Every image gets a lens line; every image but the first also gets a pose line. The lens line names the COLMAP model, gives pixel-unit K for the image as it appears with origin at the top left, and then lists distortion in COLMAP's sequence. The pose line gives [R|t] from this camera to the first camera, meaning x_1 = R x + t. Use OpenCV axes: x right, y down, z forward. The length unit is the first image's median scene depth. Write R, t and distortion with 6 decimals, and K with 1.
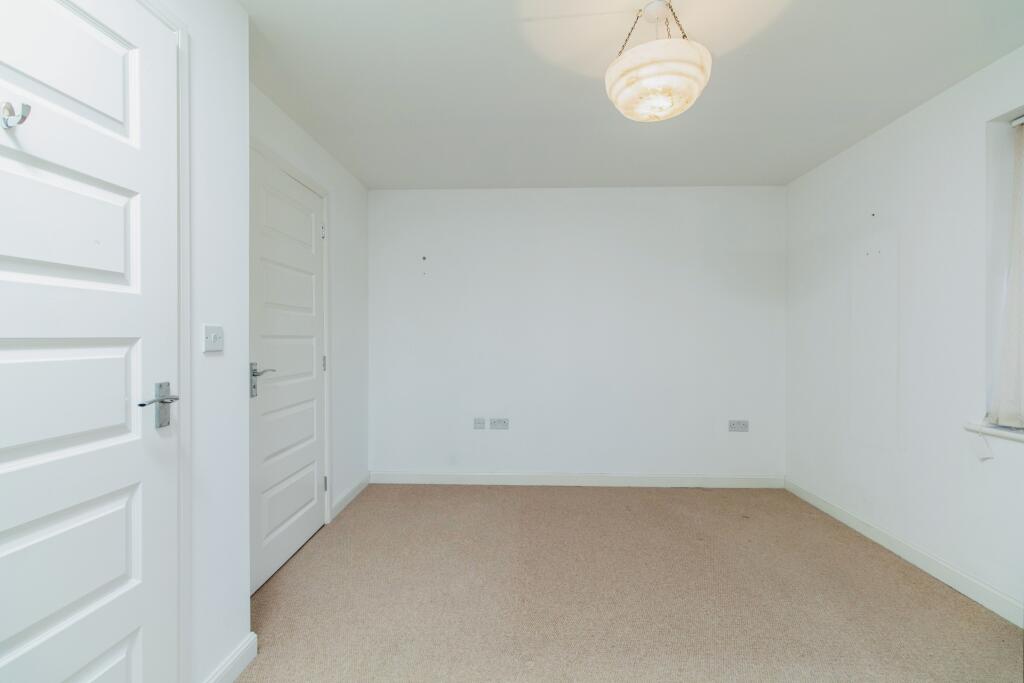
lens RADIAL K [[490.6, 0, 507.7], [0, 490.6, 334.9], [0, 0, 1]] dist [0.000968, 0.000015]
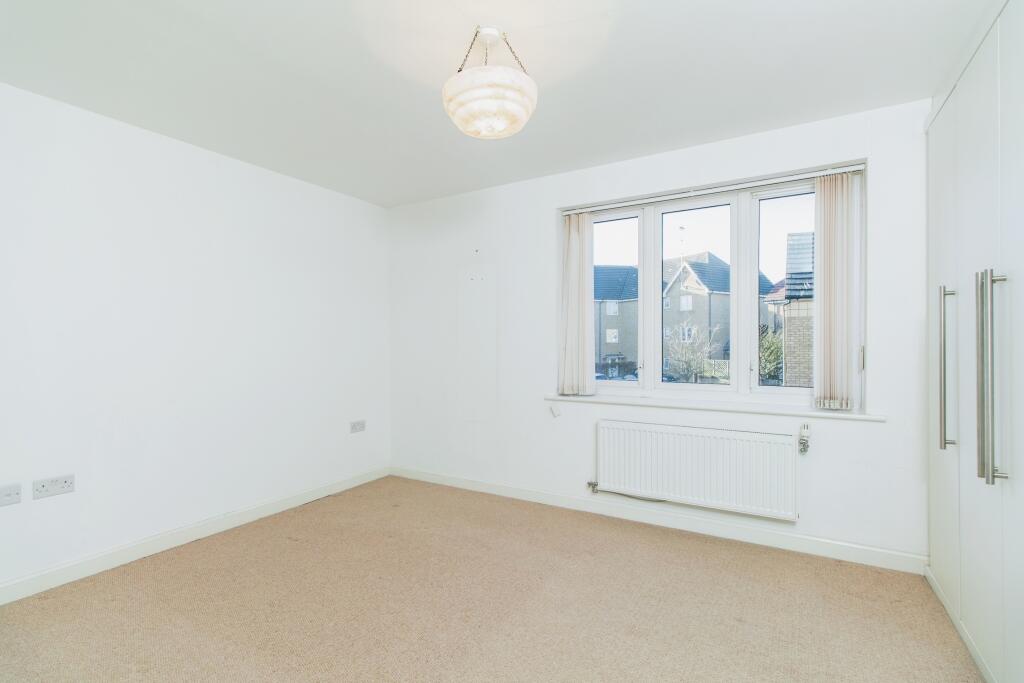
lens RADIAL K [[479.2, 0, 512.0], [0, 479.2, 341.5], [0, 0, 1]] dist [0.000670, 0.000257]
pose [[0.460165, -0.001062, 0.887833, -0.349413], [0.002699, 0.999996, -0.000202, 0.003974], [-0.887829, 0.002489, 0.460166, 0.273105]]
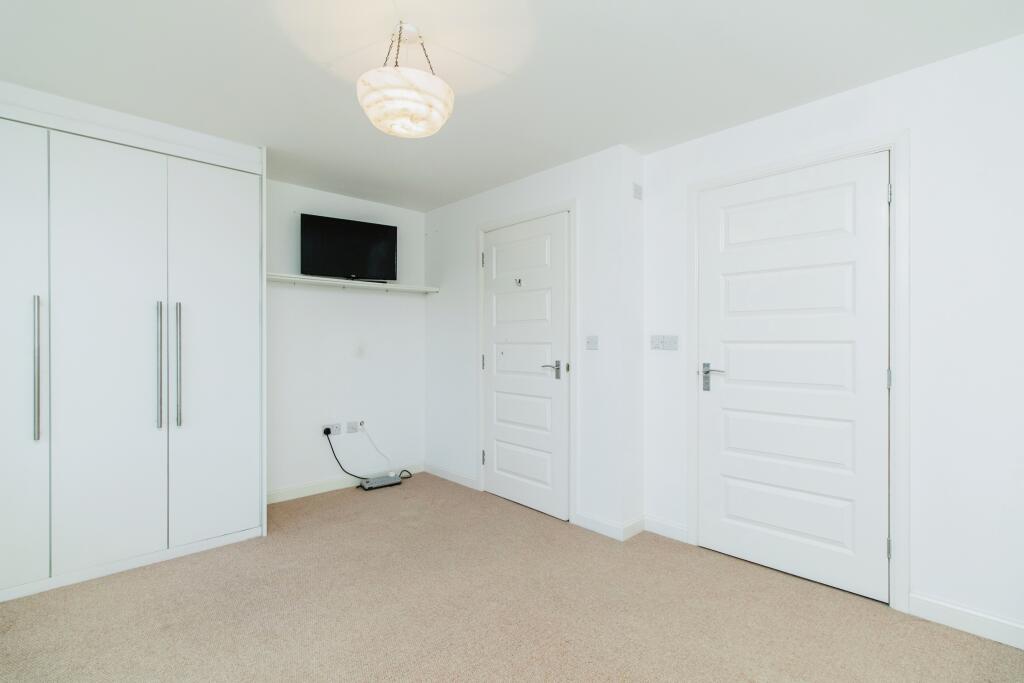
lens RADIAL K [[490.6, 0, 507.7], [0, 490.6, 334.9], [0, 0, 1]] dist [0.000968, 0.000015]
pose [[-0.652262, -0.005240, -0.757976, 0.561620], [0.007385, 0.999885, -0.013267, 0.007430], [0.757958, -0.014251, -0.652148, 1.069476]]
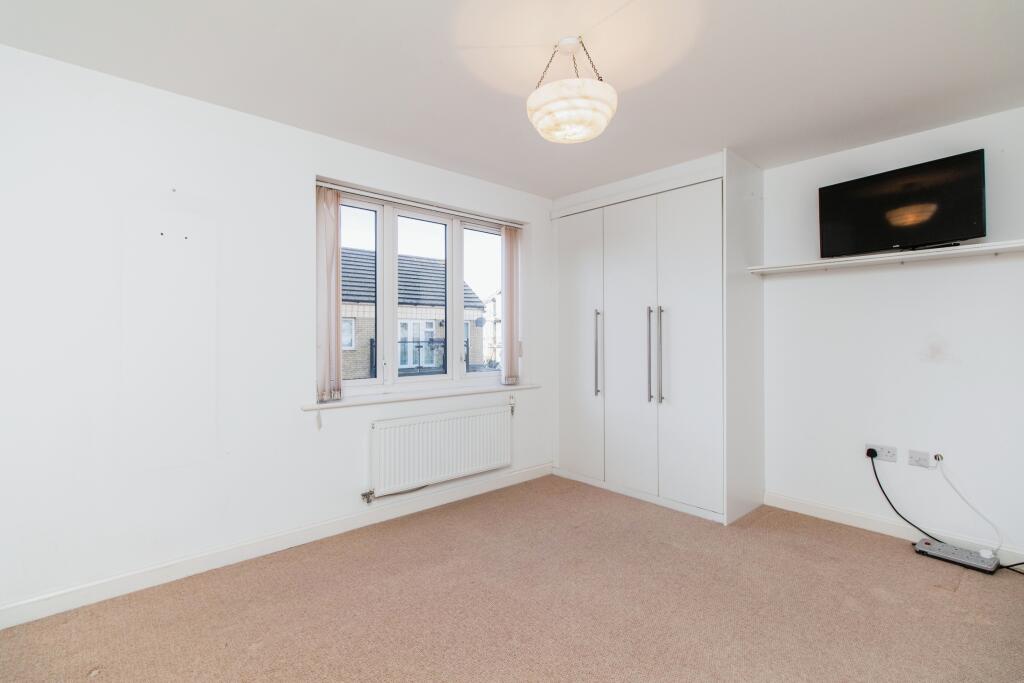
lens RADIAL K [[490.6, 0, 507.7], [0, 490.6, 334.9], [0, 0, 1]] dist [0.000968, 0.000015]
pose [[-0.724568, 0.007936, 0.689158, -0.219853], [0.000466, 0.999939, -0.011024, 0.009973], [-0.689204, -0.007667, -0.724527, 1.101126]]
